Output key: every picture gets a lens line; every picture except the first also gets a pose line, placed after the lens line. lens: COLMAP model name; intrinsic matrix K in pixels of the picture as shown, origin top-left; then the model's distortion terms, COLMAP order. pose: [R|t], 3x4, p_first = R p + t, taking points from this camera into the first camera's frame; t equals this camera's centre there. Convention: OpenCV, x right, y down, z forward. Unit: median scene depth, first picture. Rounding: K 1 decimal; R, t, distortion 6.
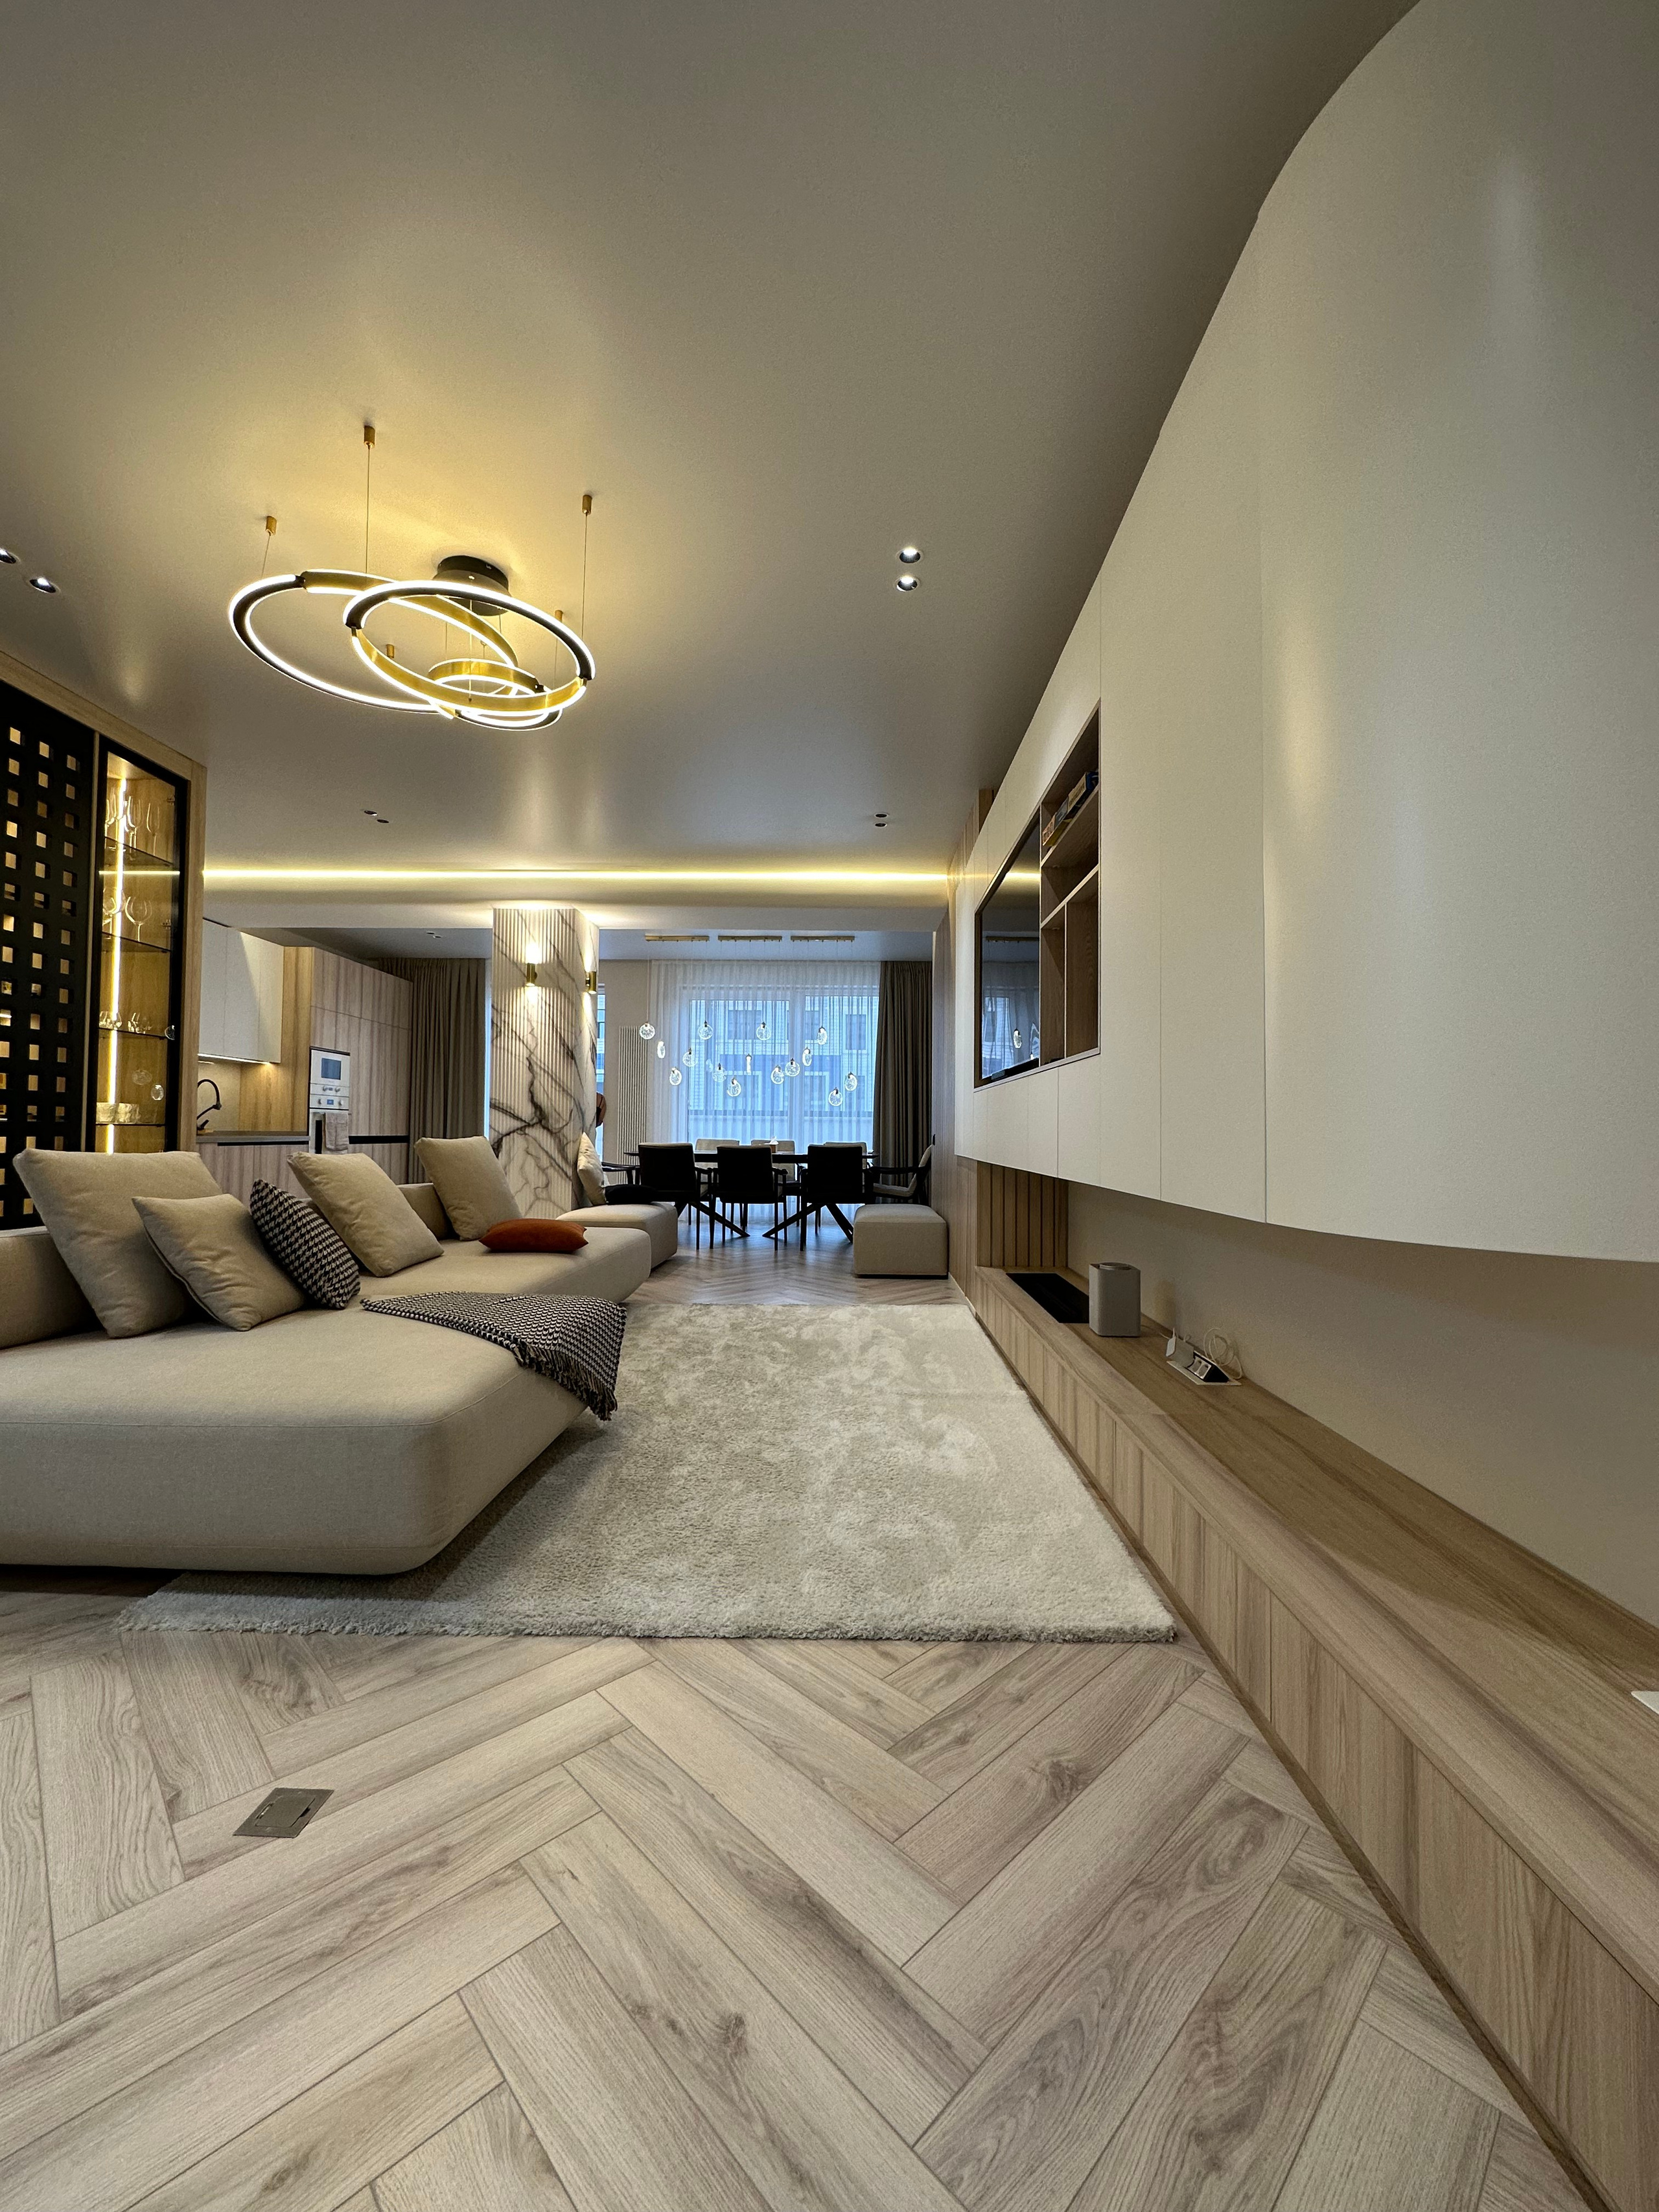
lens RADIAL K [[883.5, 0, 834.4], [0, 883.5, 1104.4], [0, 0, 1]] dist [-0.004001, 0.001072]
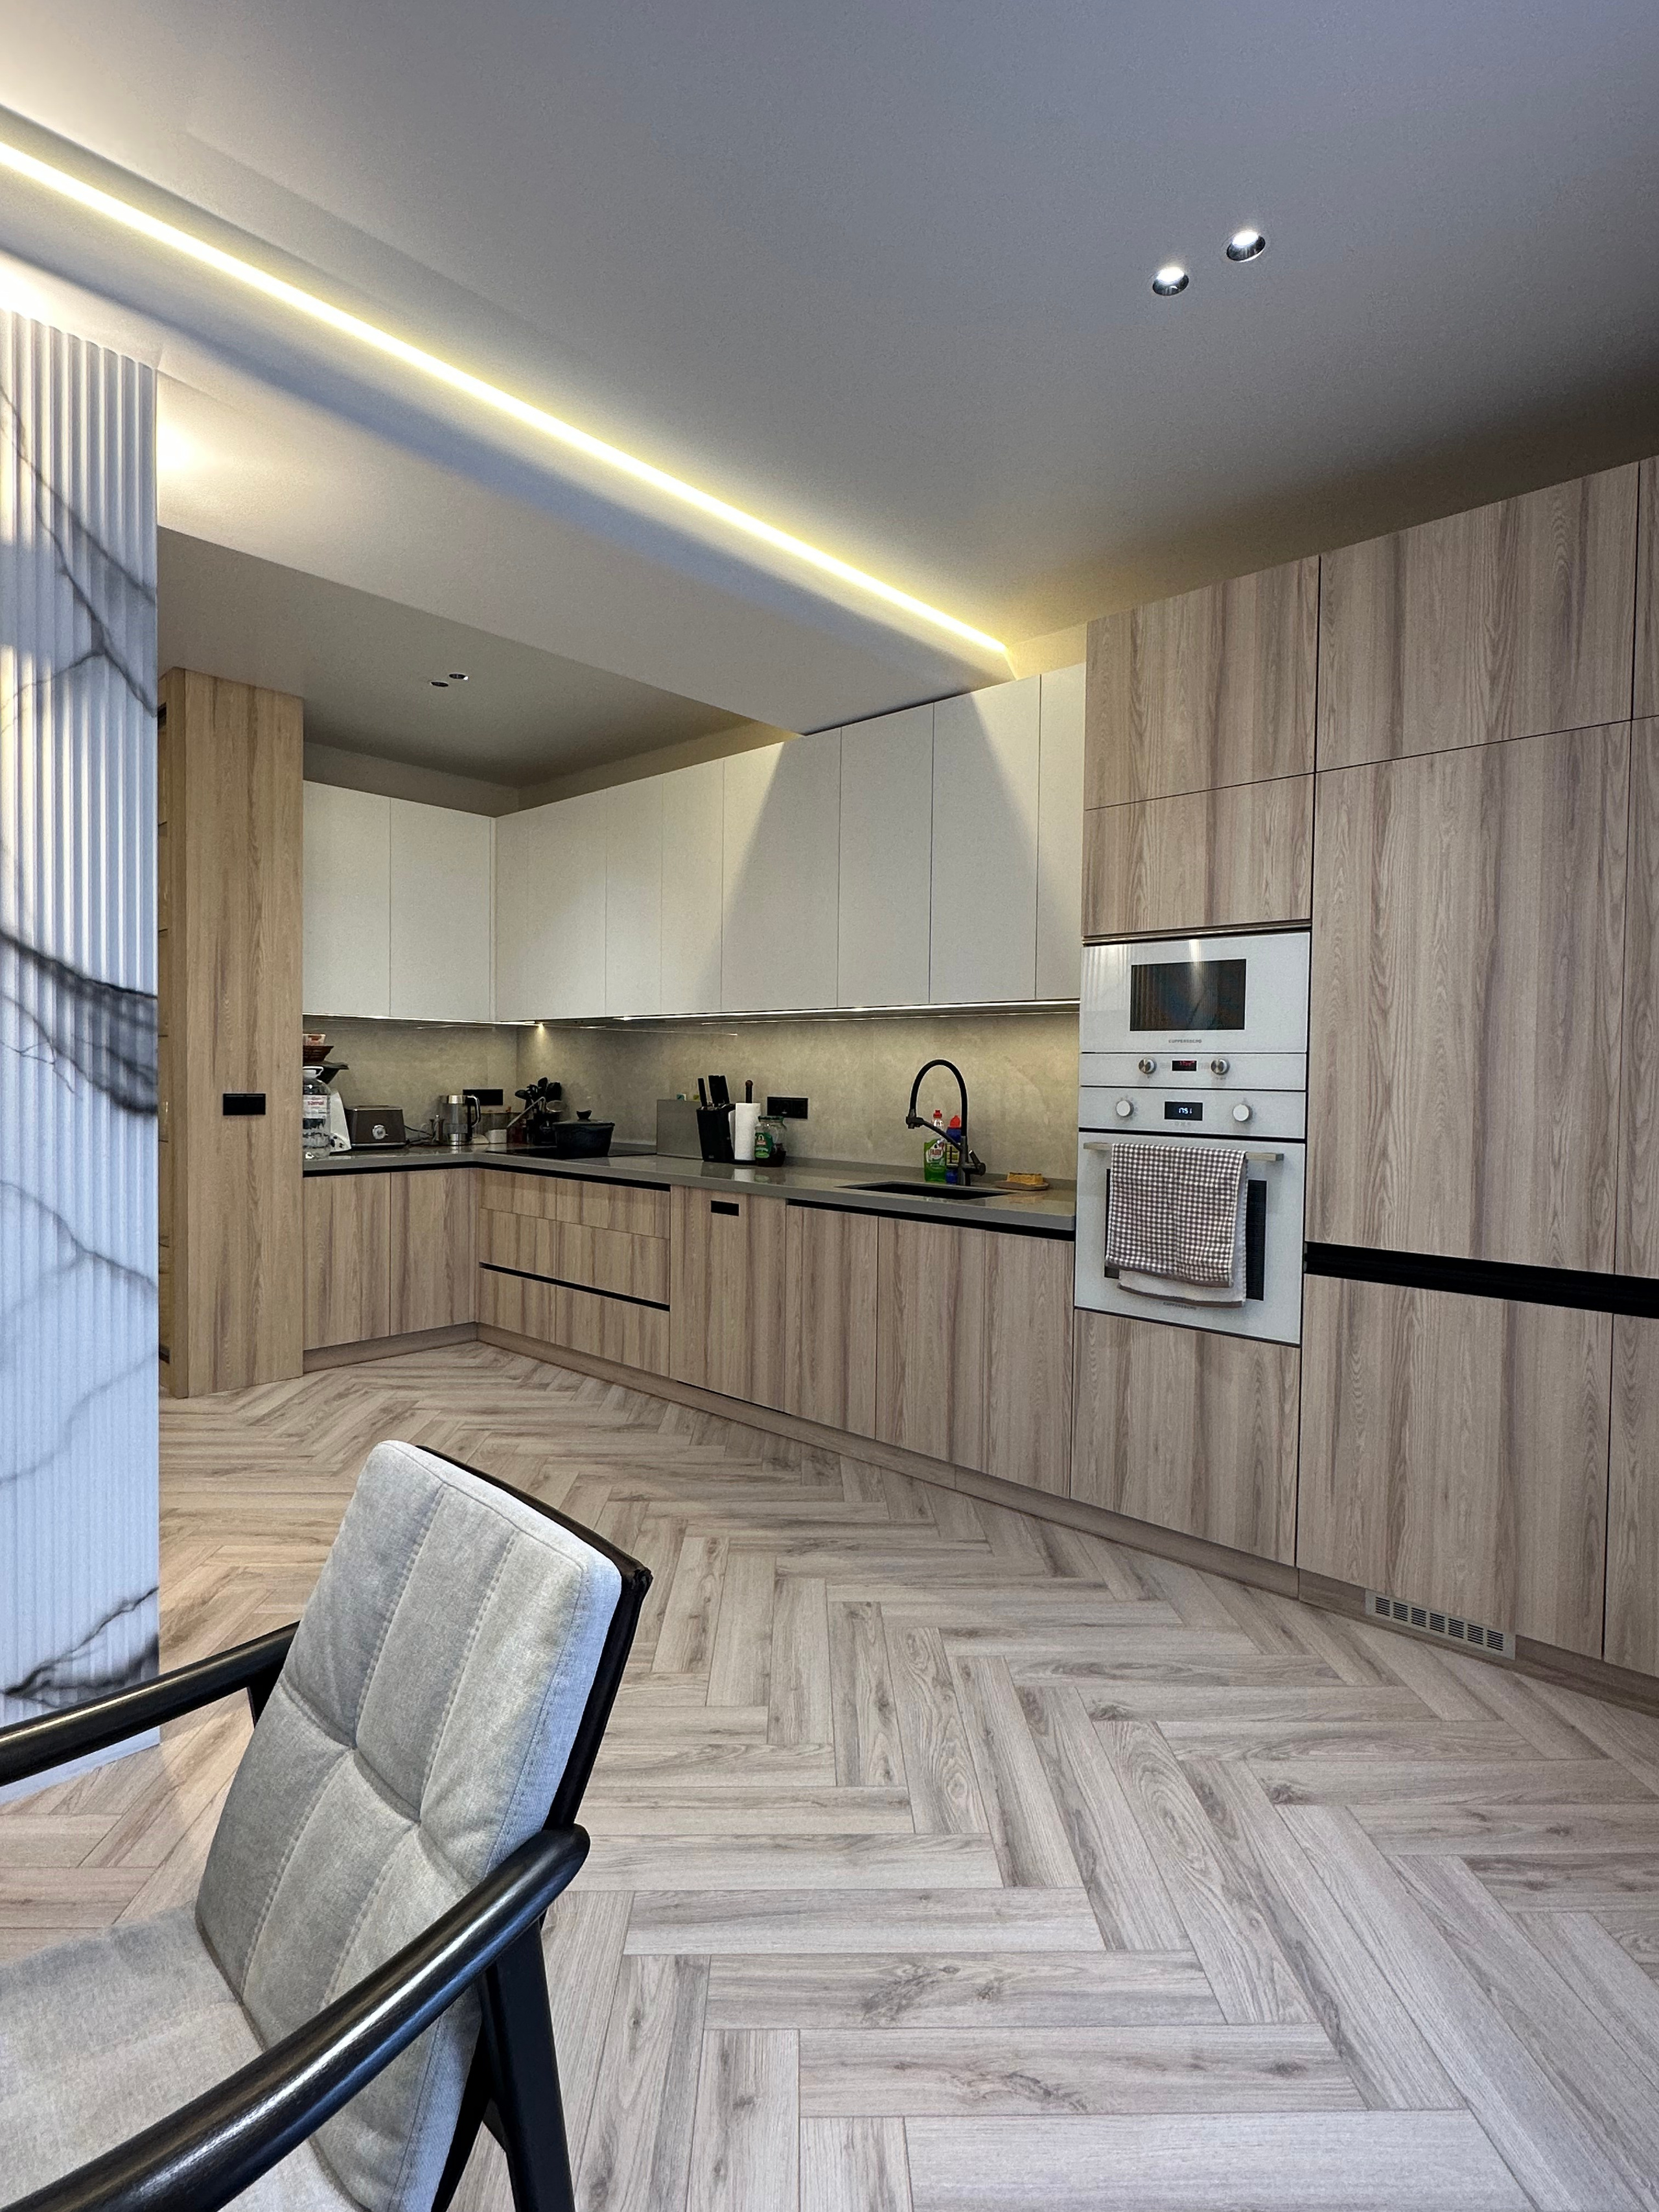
lens RADIAL K [[1143.0, 0, 837.0], [0, 1143.0, 1100.7], [0, 0, 1]] dist [-0.011413, -0.000208]
pose [[-0.685517, -0.003996, -0.728046, -0.281288], [0.000714, 0.999981, -0.006161, -0.004870], [0.728057, -0.004744, -0.685501, 1.469926]]
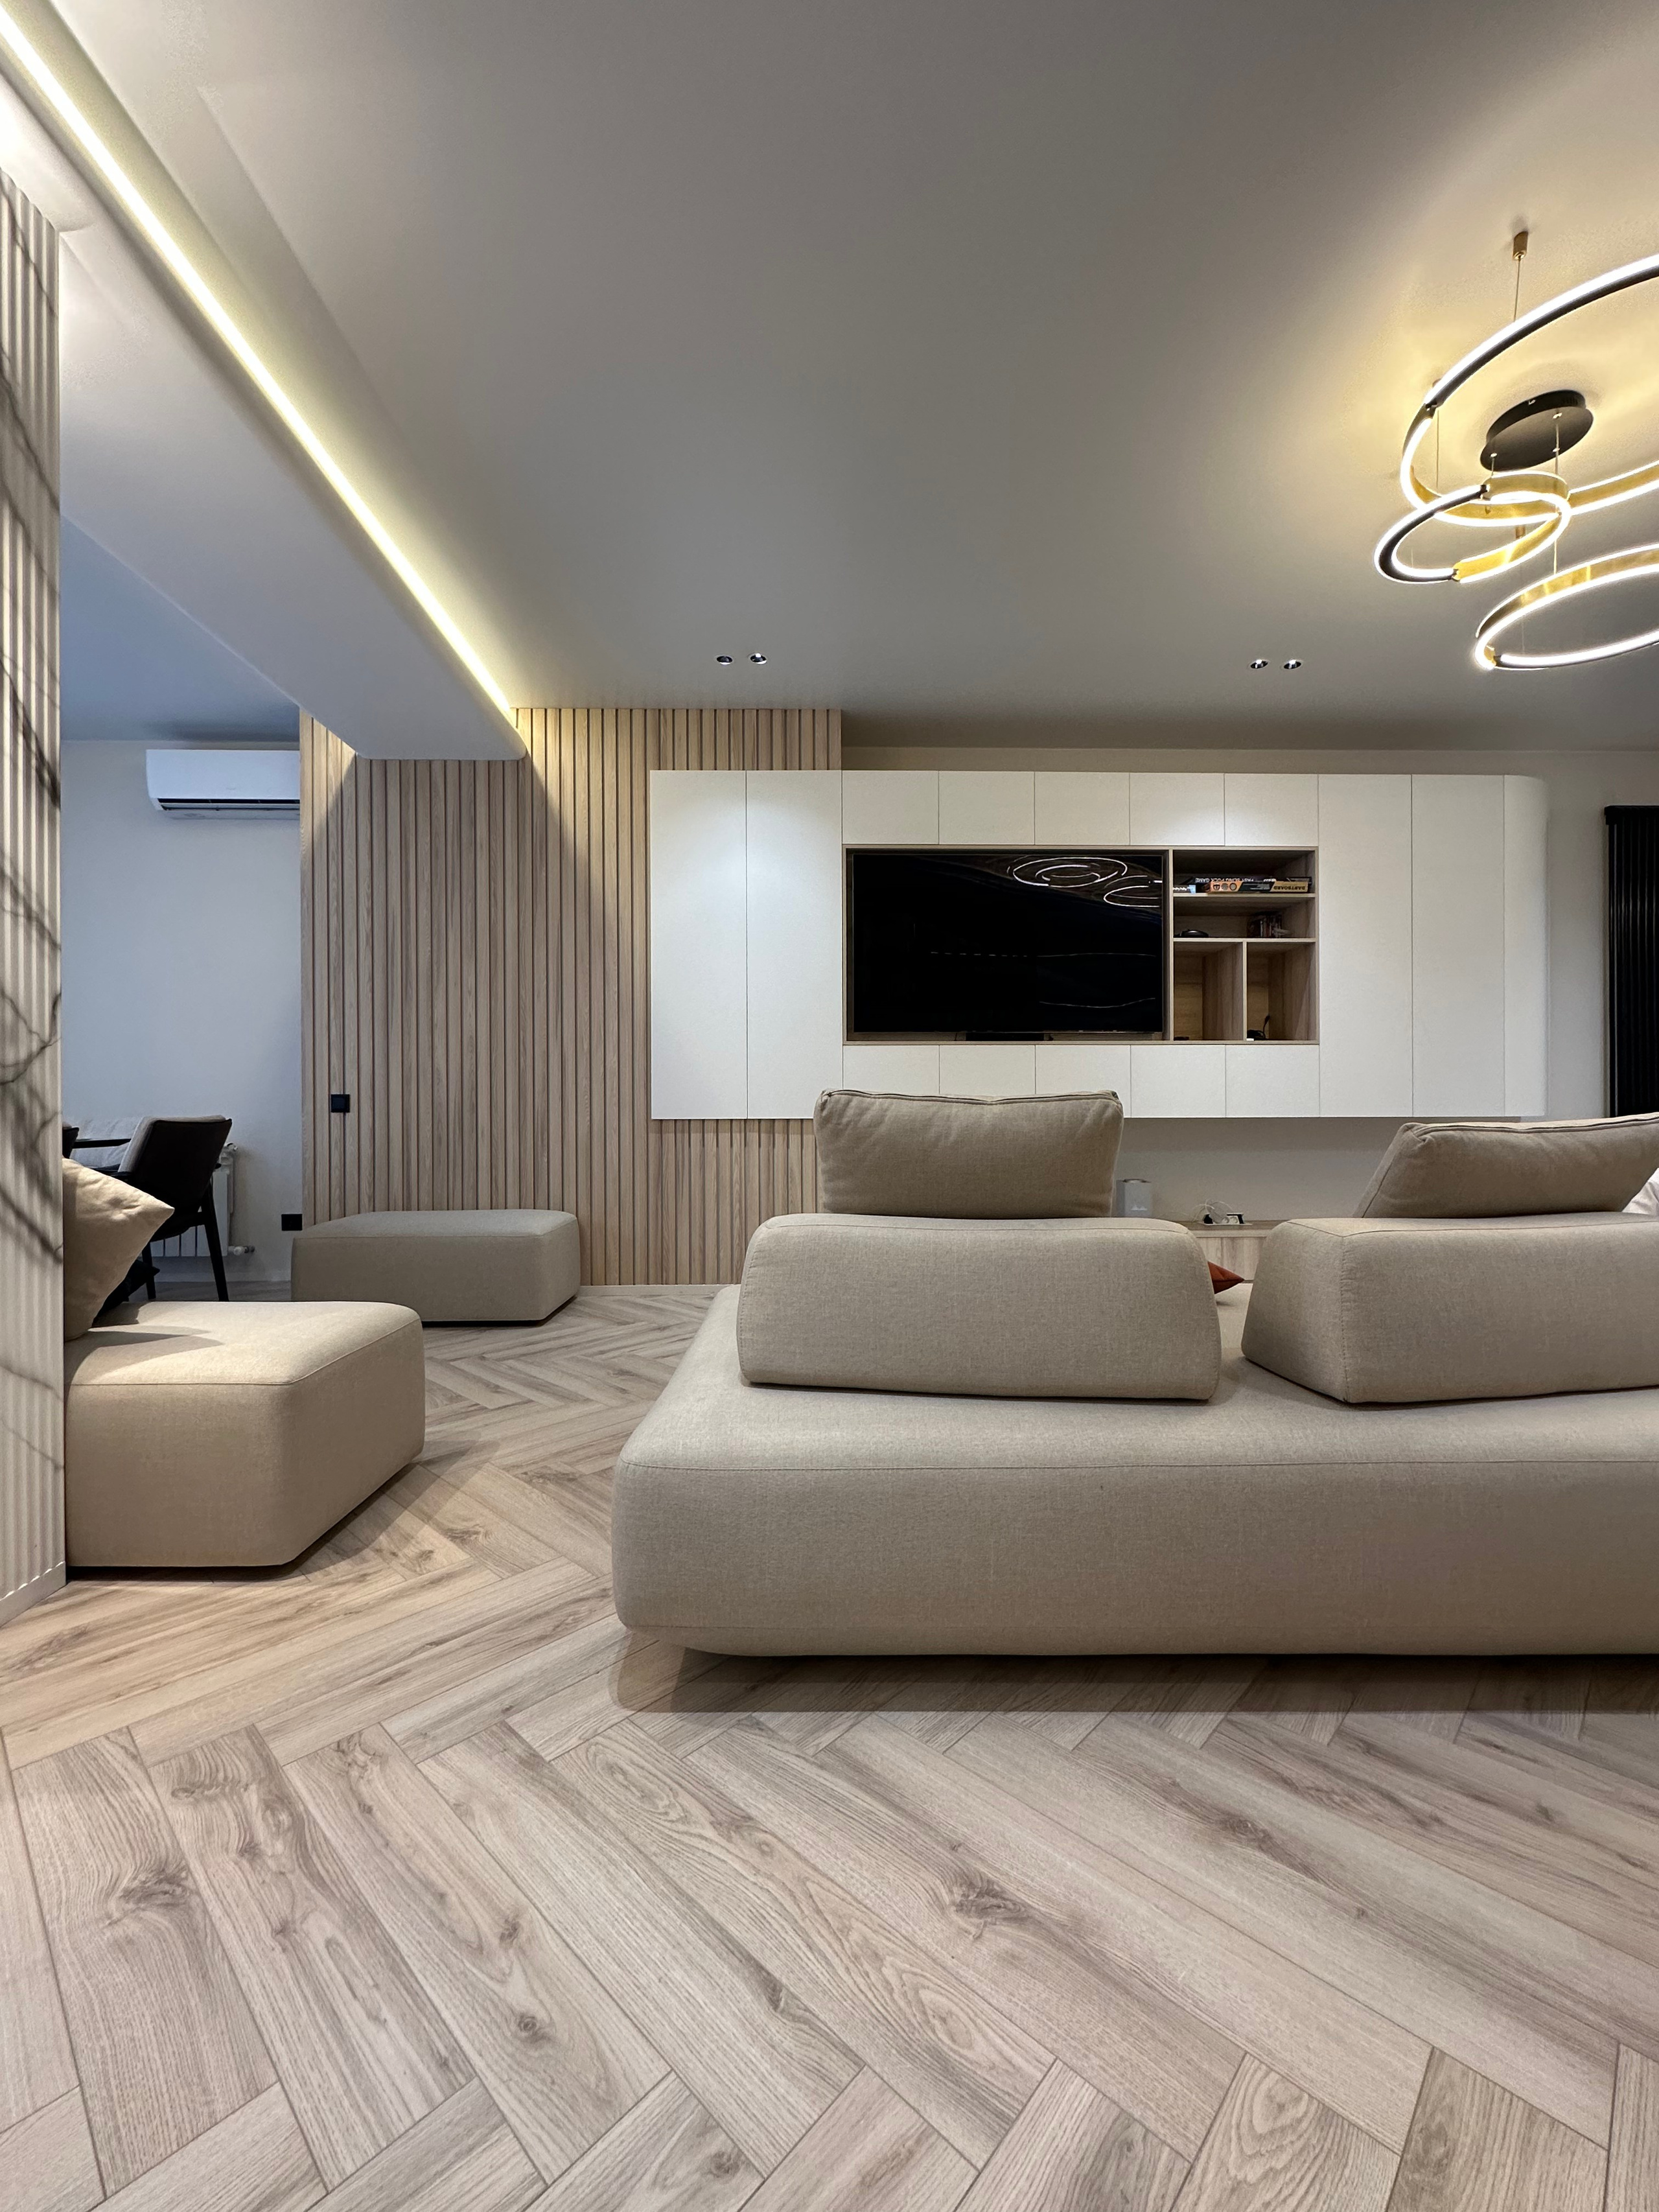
lens RADIAL K [[883.5, 0, 834.7], [0, 883.5, 1109.3], [0, 0, 1]] dist [-0.004001, 0.001072]
pose [[-0.038823, -0.014425, 0.999142, -0.572775], [-0.026904, 0.999548, 0.013385, 0.030507], [-0.998884, -0.026361, -0.039193, 0.778778]]
